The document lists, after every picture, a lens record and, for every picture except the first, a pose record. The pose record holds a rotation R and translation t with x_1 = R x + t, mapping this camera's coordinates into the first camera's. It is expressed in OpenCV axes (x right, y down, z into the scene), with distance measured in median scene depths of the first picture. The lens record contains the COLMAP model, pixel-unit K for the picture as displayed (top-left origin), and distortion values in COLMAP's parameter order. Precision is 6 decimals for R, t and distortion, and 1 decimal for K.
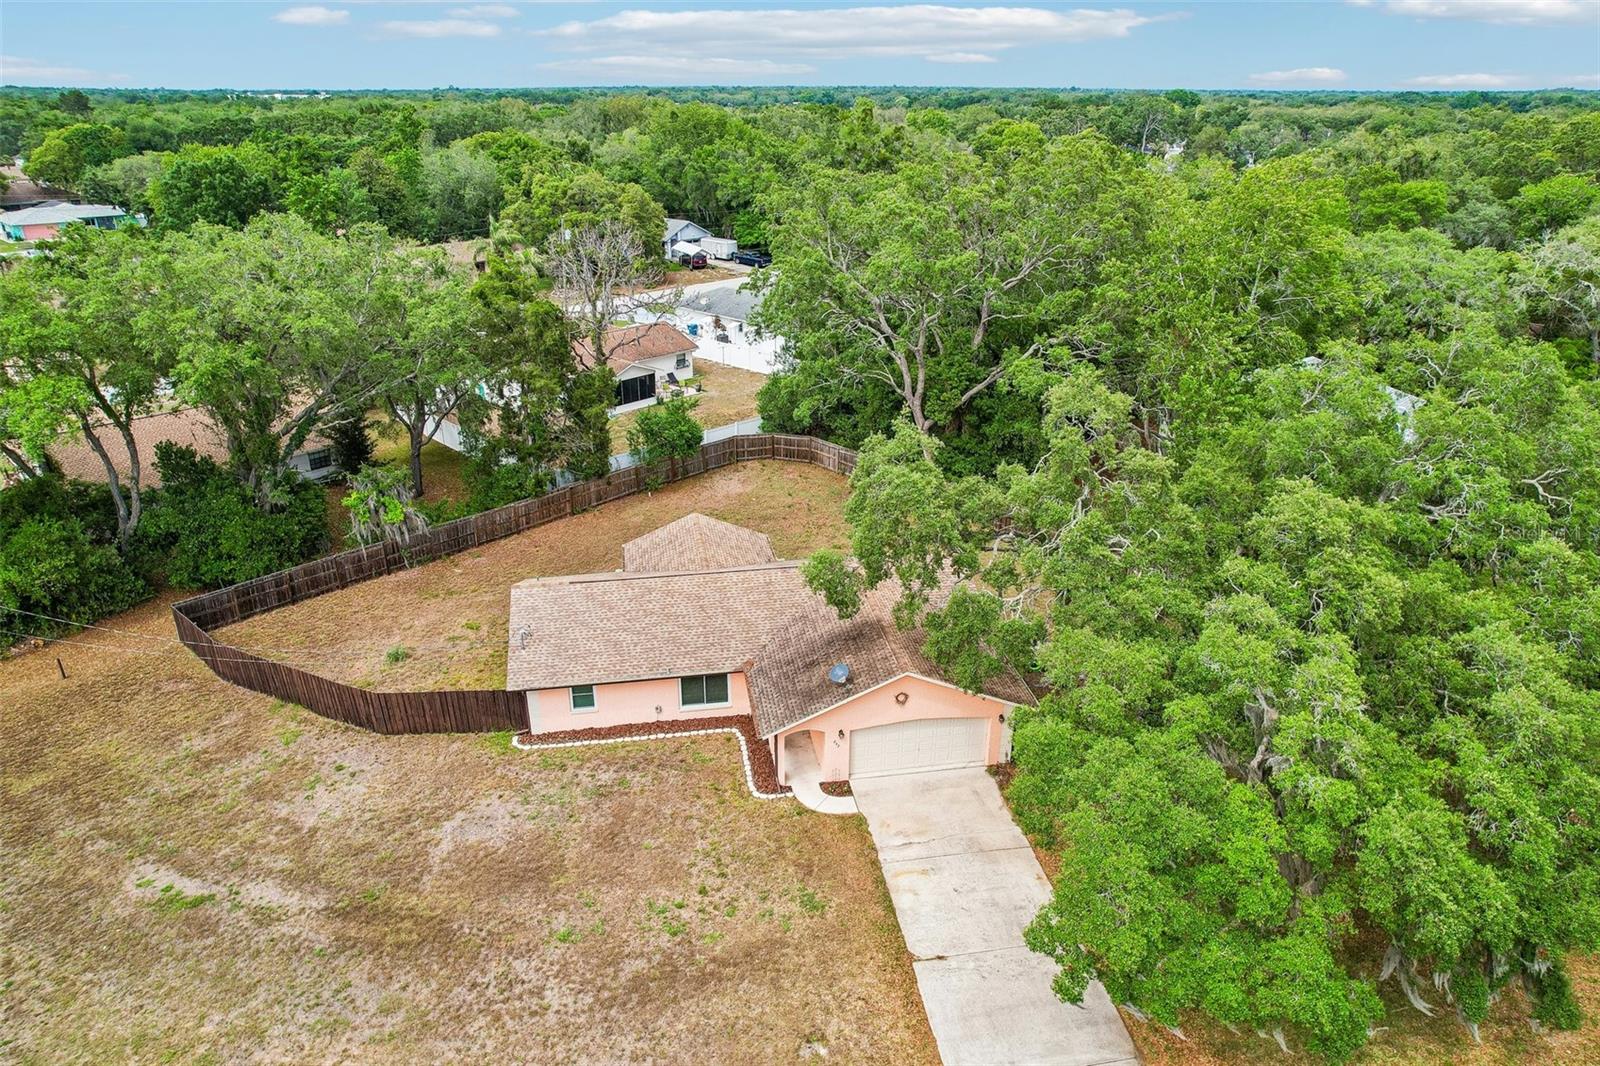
lens RADIAL K [[1049.1, 0, 802.5], [0, 1049.1, 553.7], [0, 0, 1]] dist [-0.072767, 0.063006]
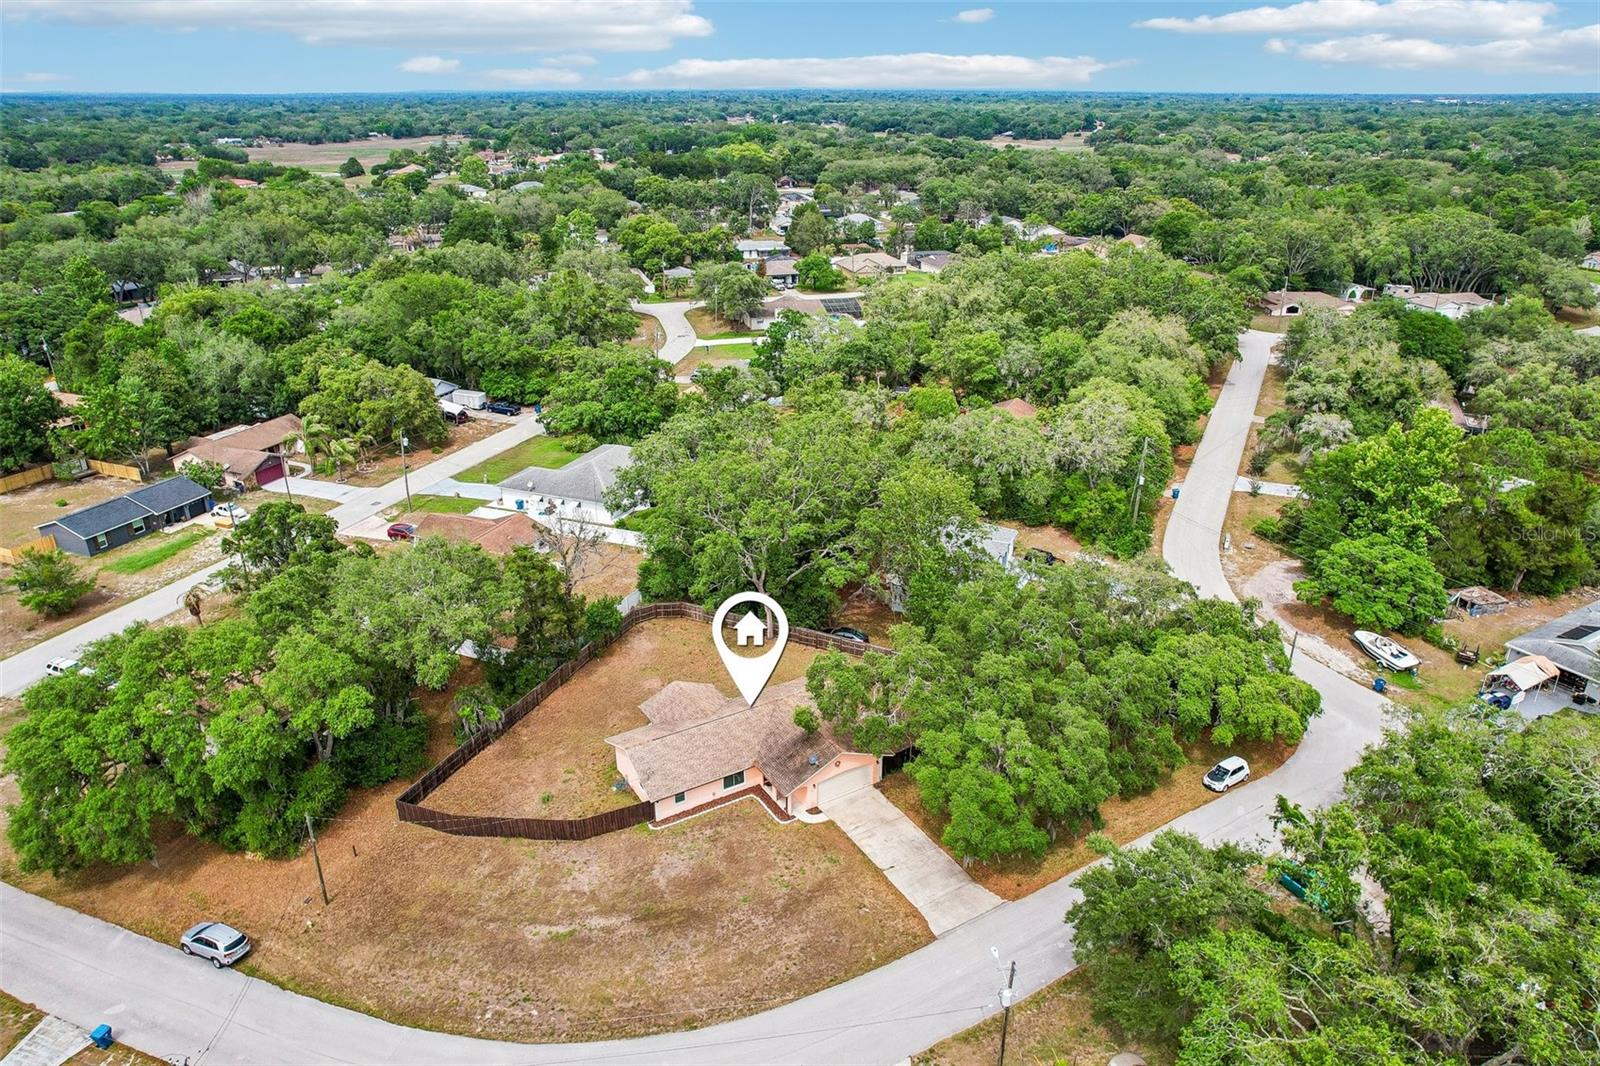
lens RADIAL K [[1075.2, 0, 800.0], [0, 1075.2, 533.0], [0, 0, 1]] dist [-0.035445, -0.000054]
pose [[0.928872, -0.150048, 0.338648, -0.672833], [0.156132, 0.987692, 0.009374, -0.376311], [-0.335886, 0.044167, 0.940867, -1.125114]]
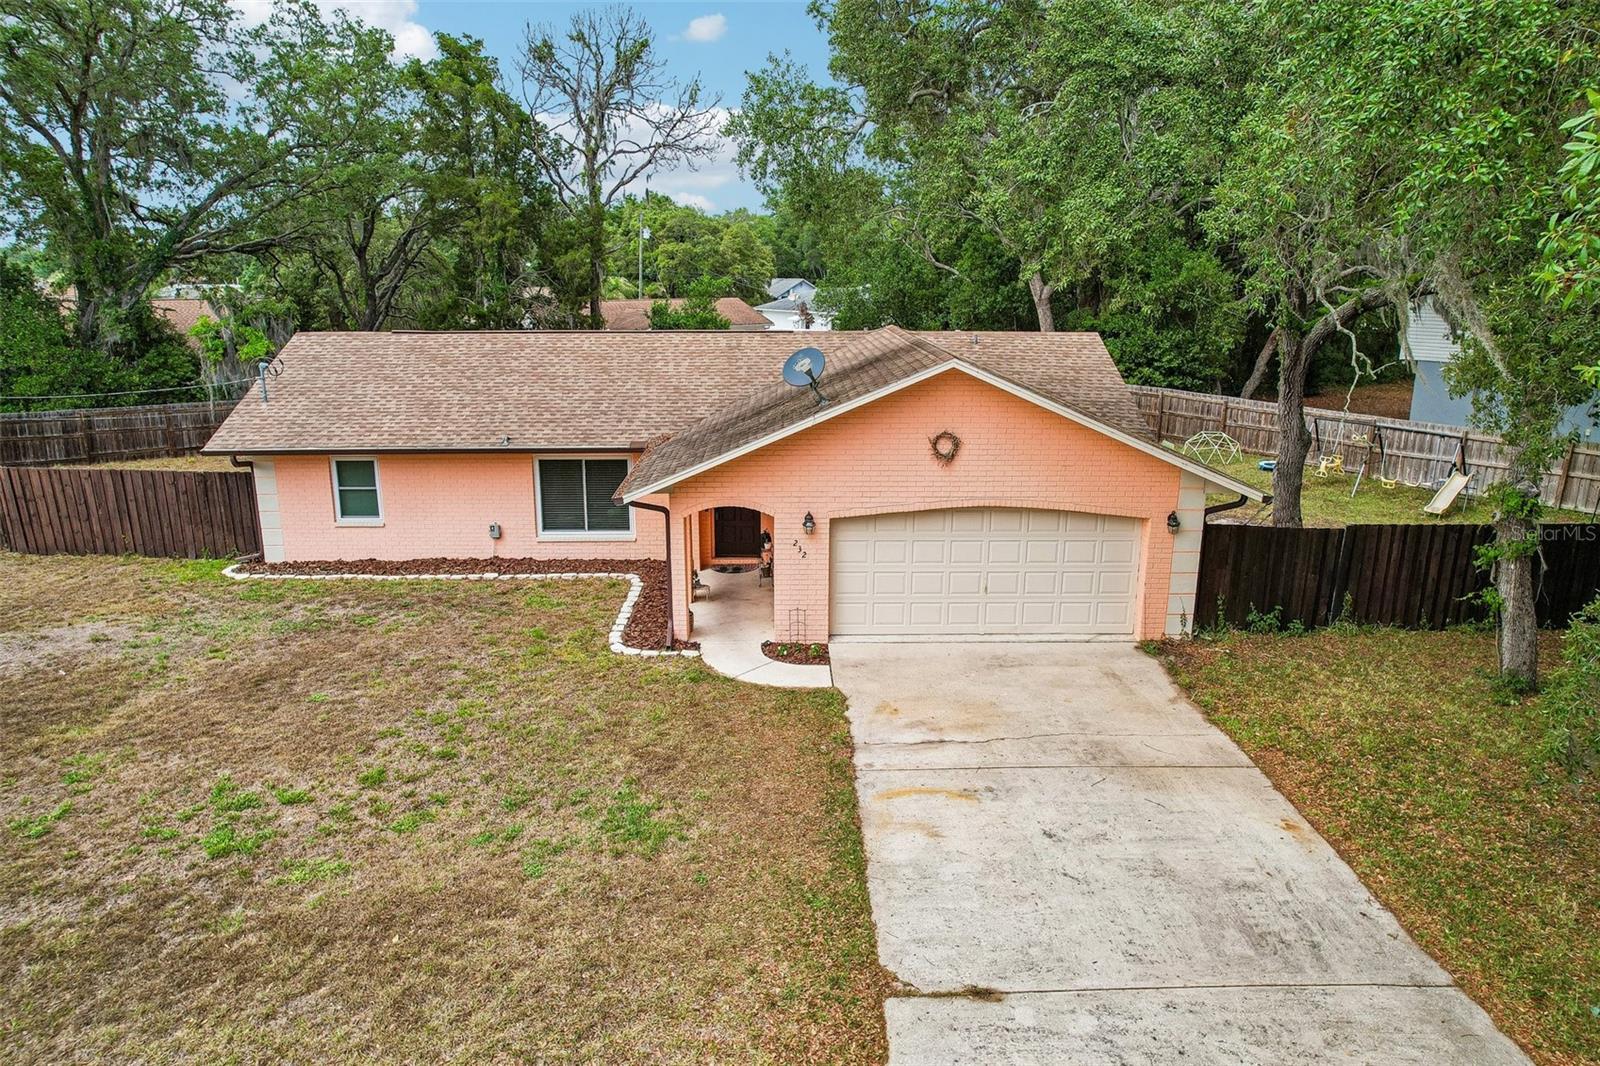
lens RADIAL K [[1049.1, 0, 802.5], [0, 1049.1, 553.7], [0, 0, 1]] dist [-0.072767, 0.063006]
pose [[0.989958, 0.040458, -0.135447, 0.096873], [-0.062289, 0.984978, -0.161051, 0.260541], [0.126897, 0.167871, 0.977608, 0.561070]]
